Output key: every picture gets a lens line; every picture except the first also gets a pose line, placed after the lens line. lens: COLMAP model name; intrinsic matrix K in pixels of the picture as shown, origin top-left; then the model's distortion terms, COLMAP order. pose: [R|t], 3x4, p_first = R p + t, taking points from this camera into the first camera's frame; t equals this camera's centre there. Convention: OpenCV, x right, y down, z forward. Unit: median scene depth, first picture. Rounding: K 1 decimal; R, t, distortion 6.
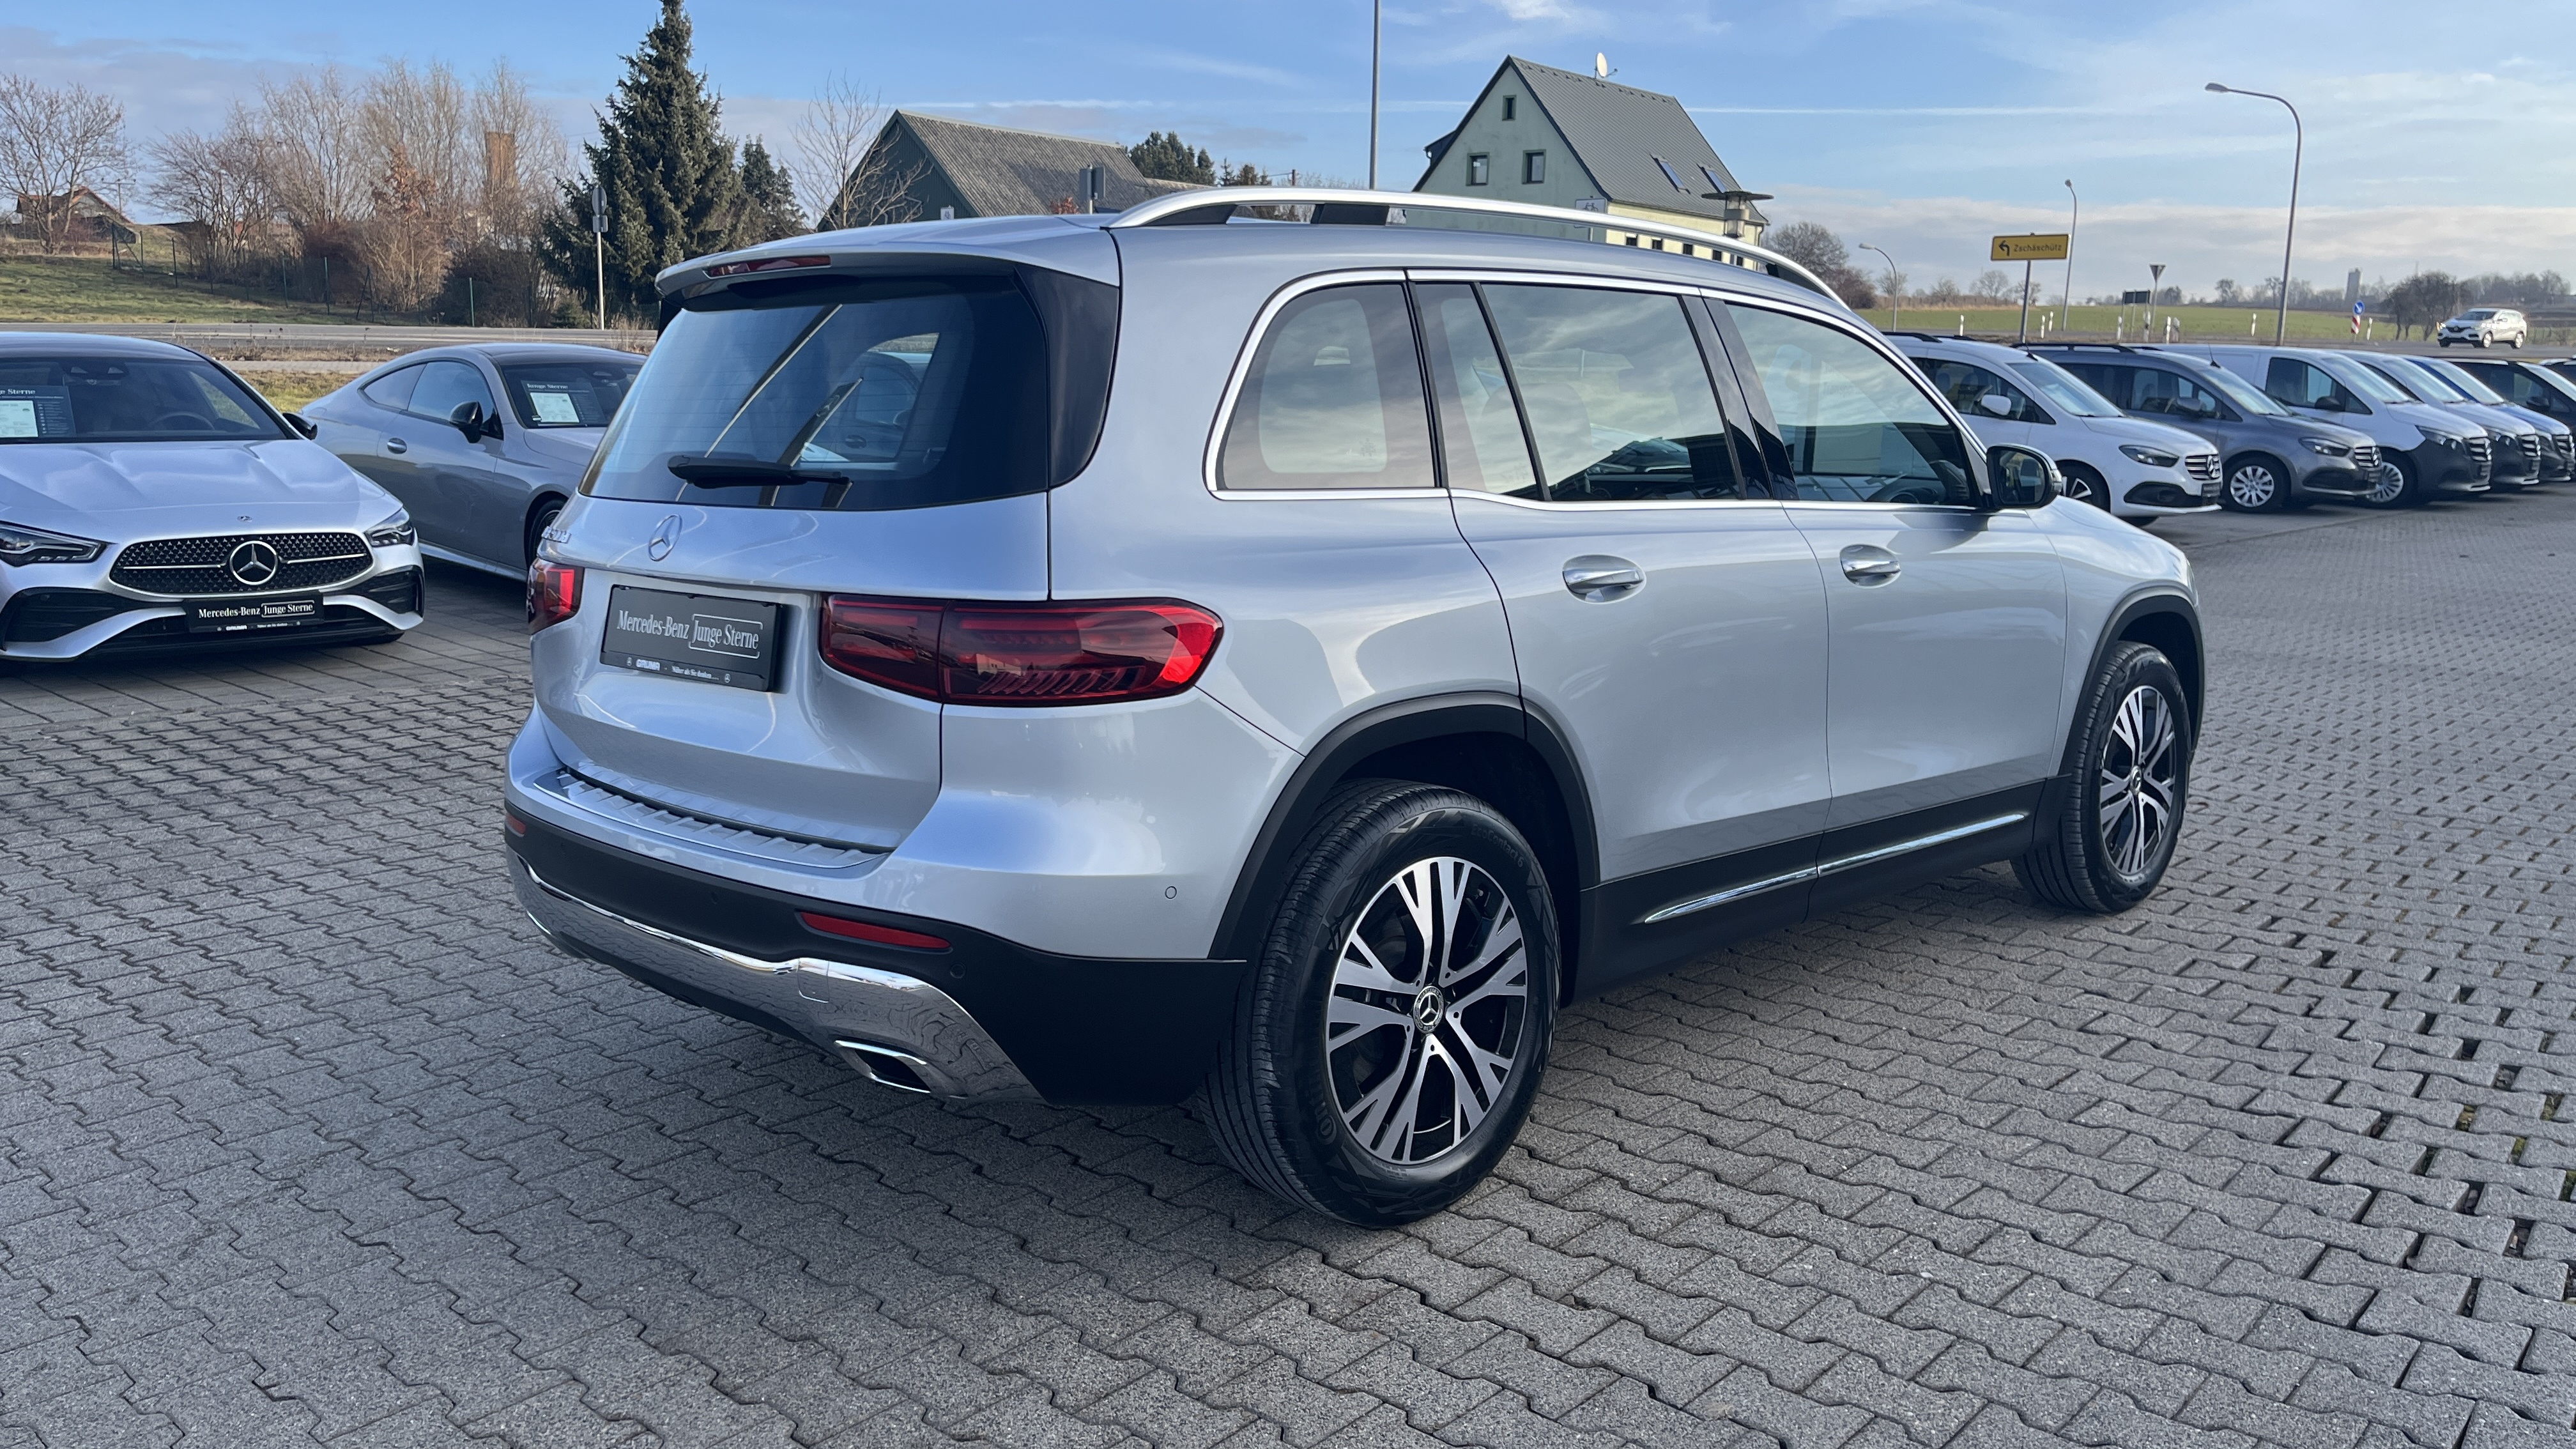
lens RADIAL K [[1977.3, 0, 1284.2], [0, 1977.3, 709.5], [0, 0, 1]] dist [0.091997, -0.114789]
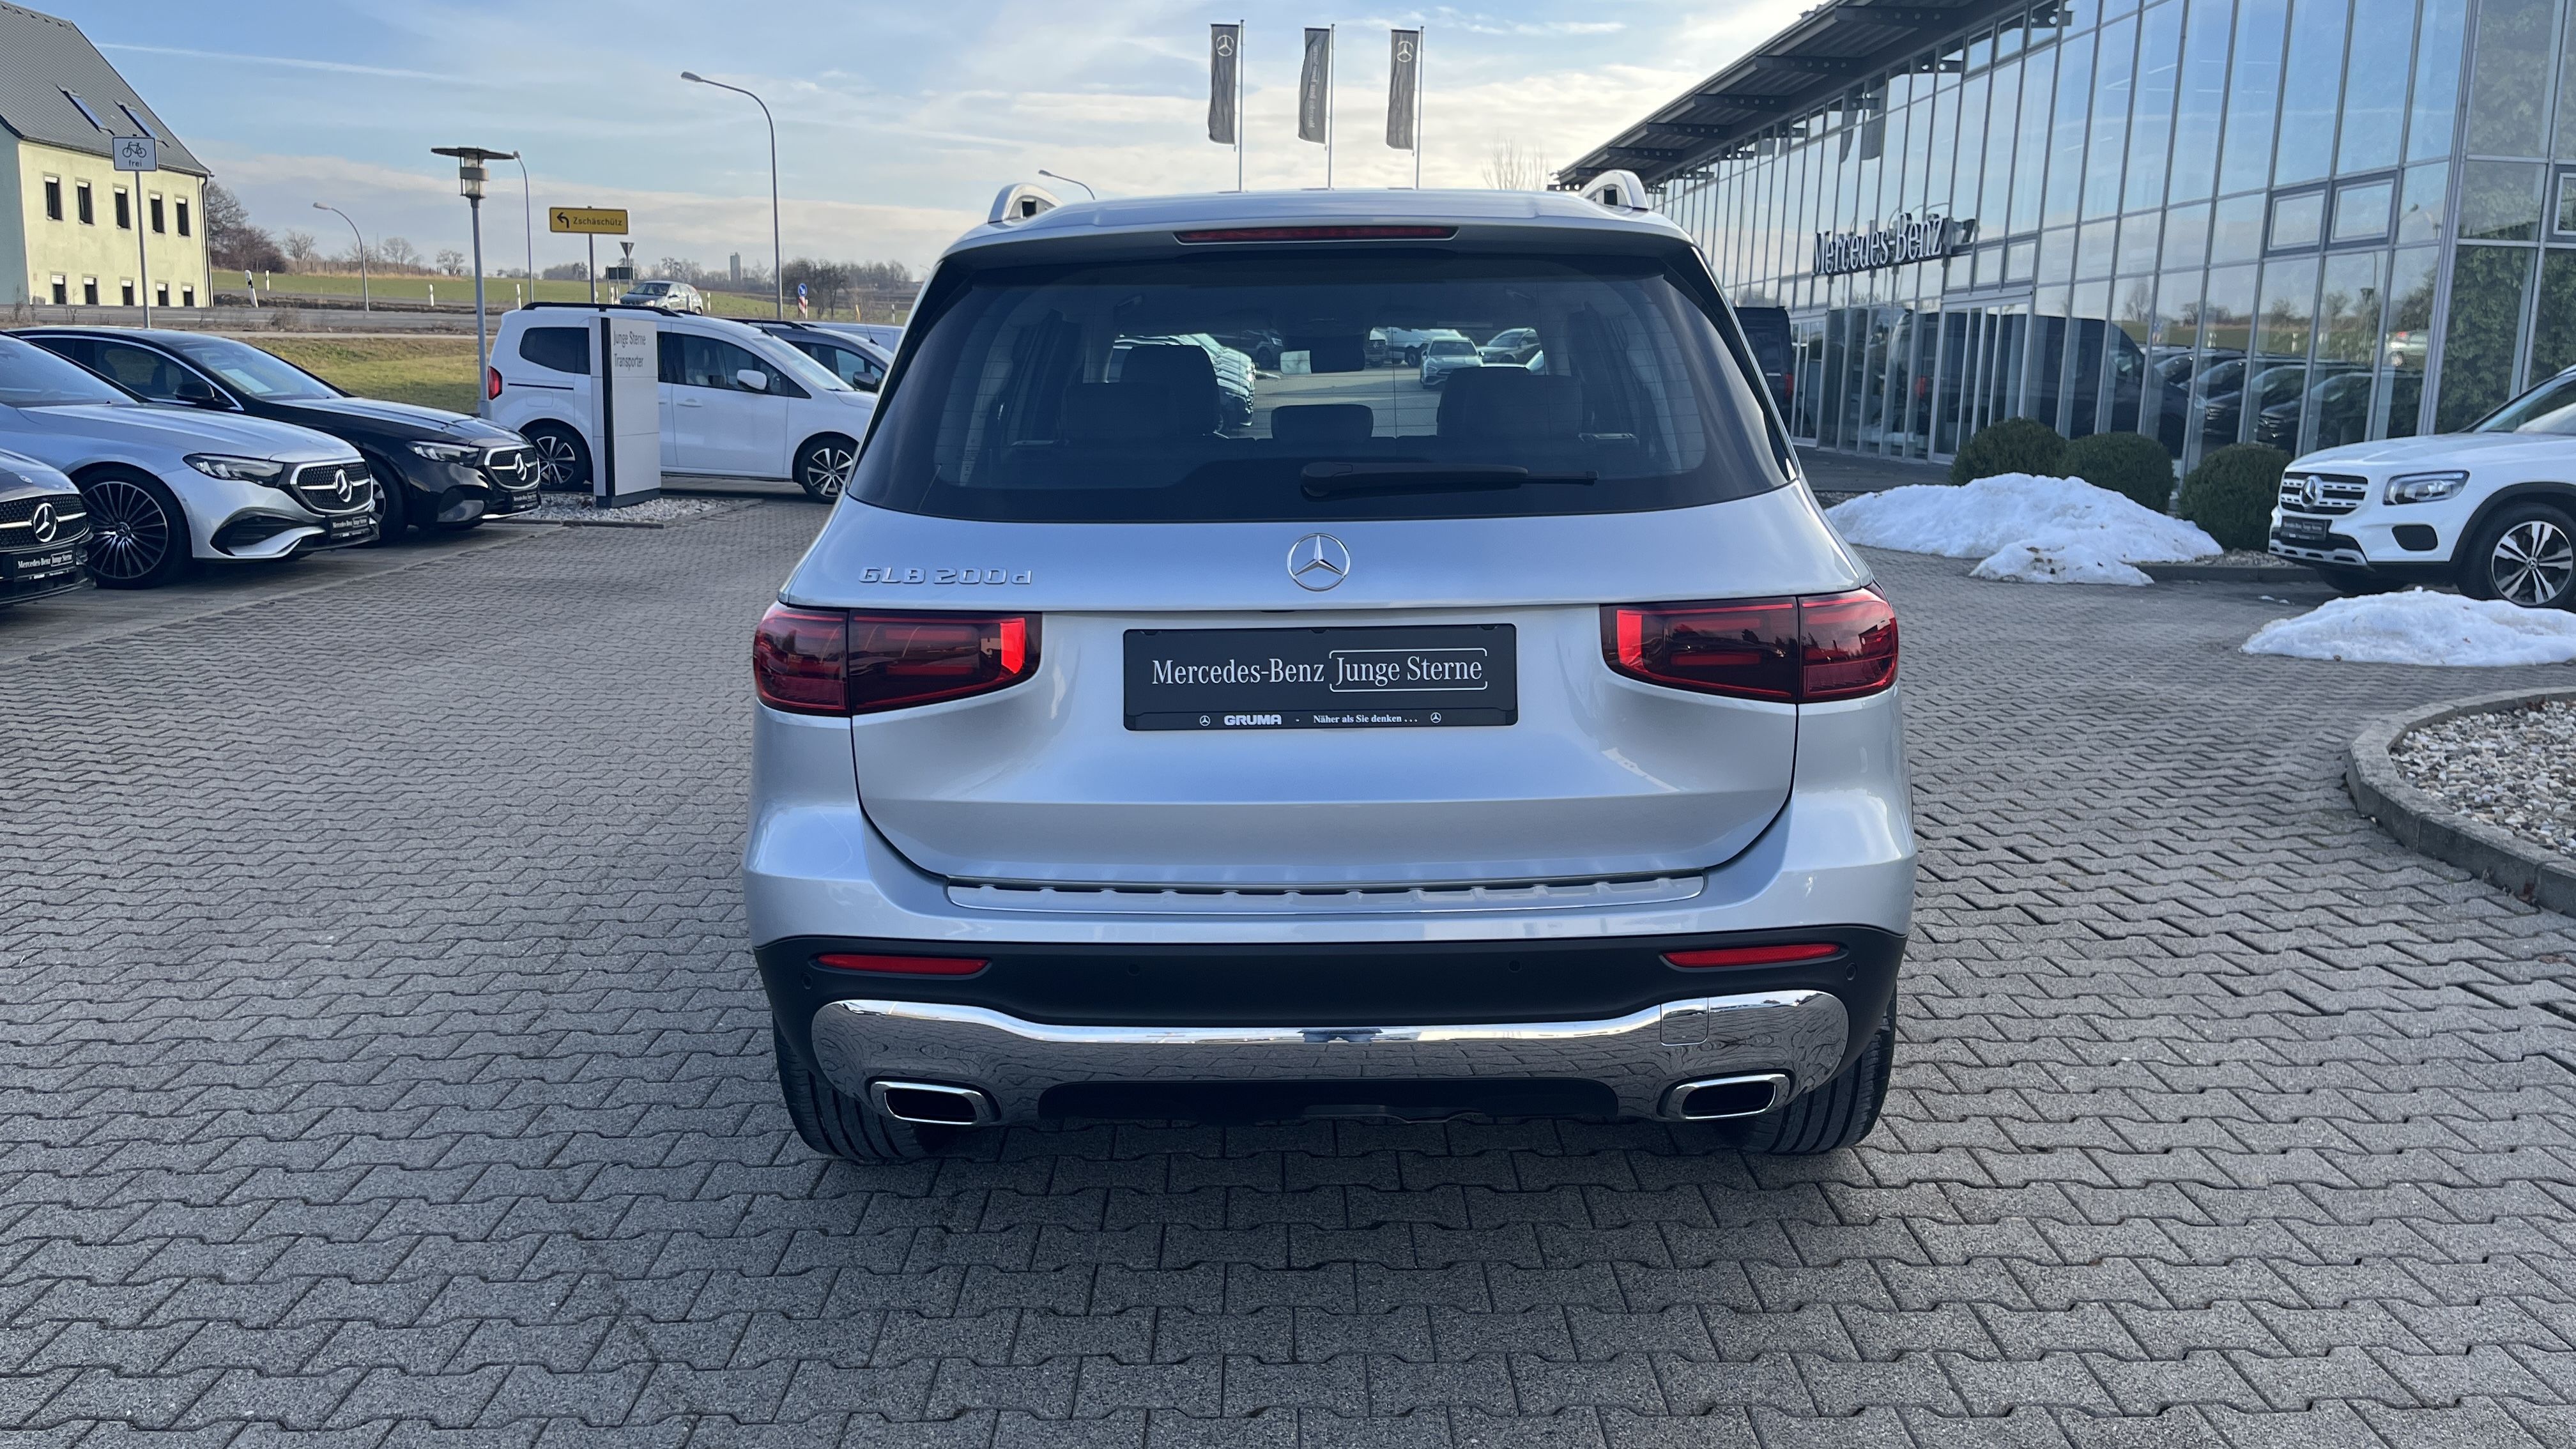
lens RADIAL K [[1977.3, 0, 1284.2], [0, 1977.3, 709.5], [0, 0, 1]] dist [0.091997, -0.114789]
pose [[0.721414, -0.123906, 0.681329, -0.880052], [0.114653, 0.991655, 0.058944, -0.074654], [-0.682947, 0.035593, 0.729601, 0.404280]]
